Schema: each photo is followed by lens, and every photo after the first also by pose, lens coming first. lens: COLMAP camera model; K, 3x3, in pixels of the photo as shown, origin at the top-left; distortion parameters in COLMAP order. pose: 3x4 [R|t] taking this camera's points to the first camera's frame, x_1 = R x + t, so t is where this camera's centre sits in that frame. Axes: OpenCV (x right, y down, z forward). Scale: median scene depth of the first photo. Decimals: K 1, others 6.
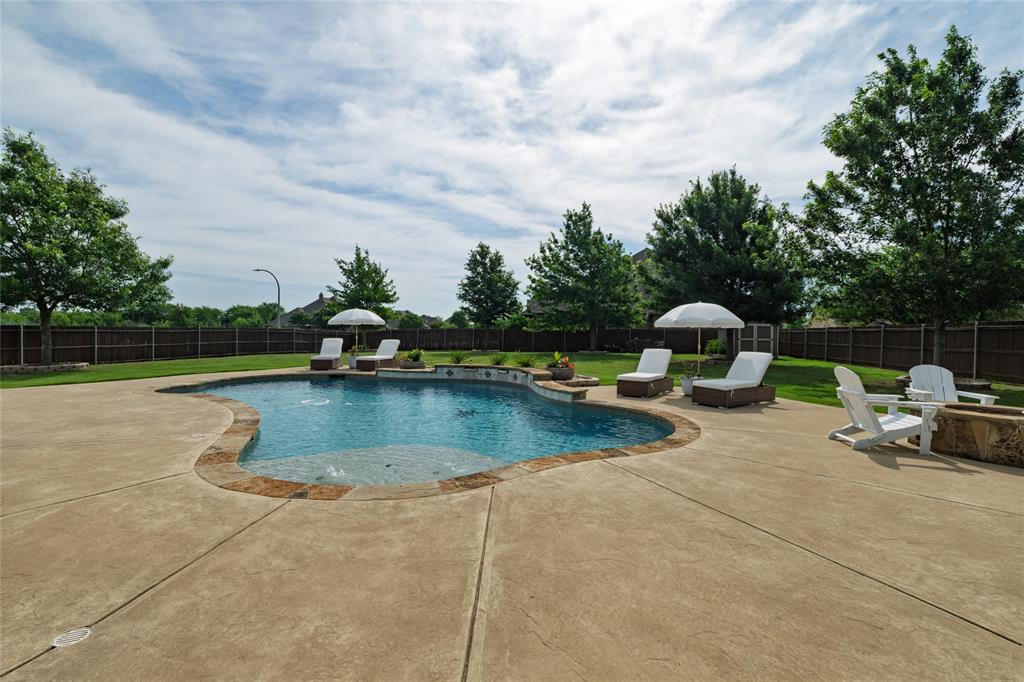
lens RADIAL K [[439.2, 0, 507.0], [0, 439.2, 337.8], [0, 0, 1]] dist [0.000712, 0.000130]
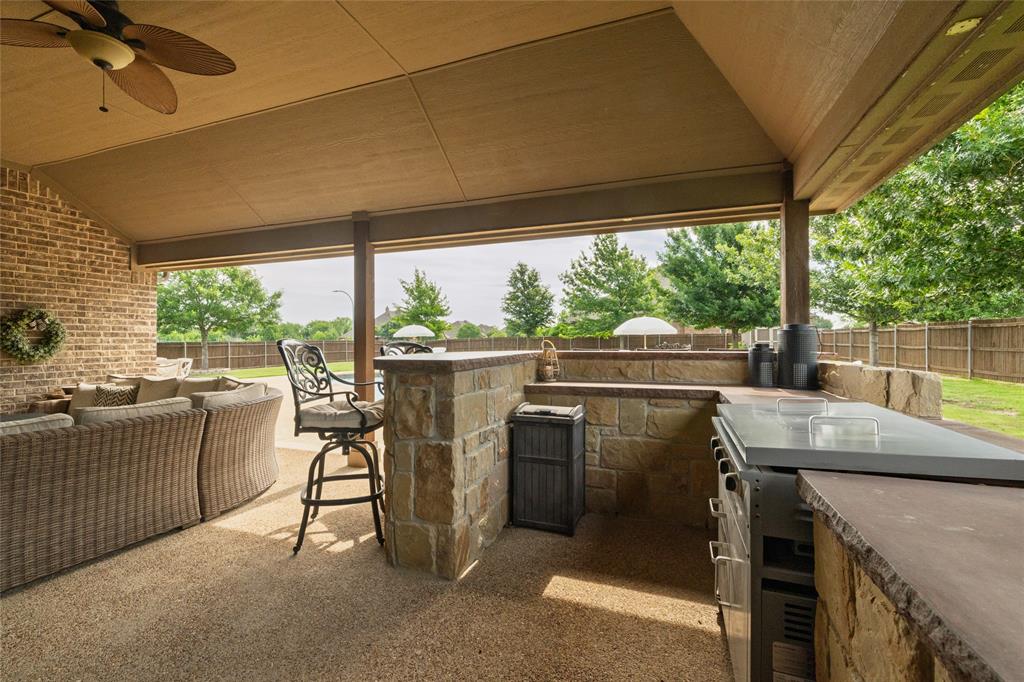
lens RADIAL K [[439.2, 0, 507.0], [0, 439.2, 337.8], [0, 0, 1]] dist [0.000712, 0.000130]
pose [[0.990768, -0.022060, -0.133759, 0.057616], [0.019856, 0.999644, -0.017796, 0.000979], [0.134104, 0.014976, 0.990854, -0.140621]]
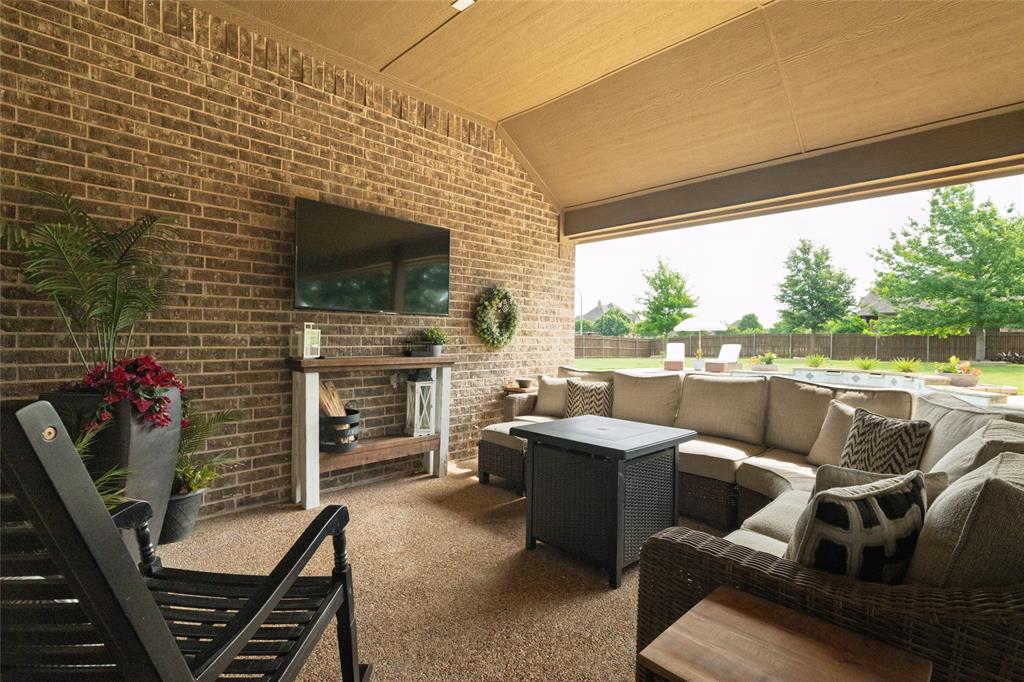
lens RADIAL K [[474.1, 0, 507.3], [0, 474.1, 338.9], [0, 0, 1]] dist [0.000178, 0.000212]
pose [[0.842308, -0.006883, -0.538953, -0.050114], [0.000232, 0.999923, -0.012408, 0.002320], [0.538997, 0.010326, 0.842244, -0.129561]]
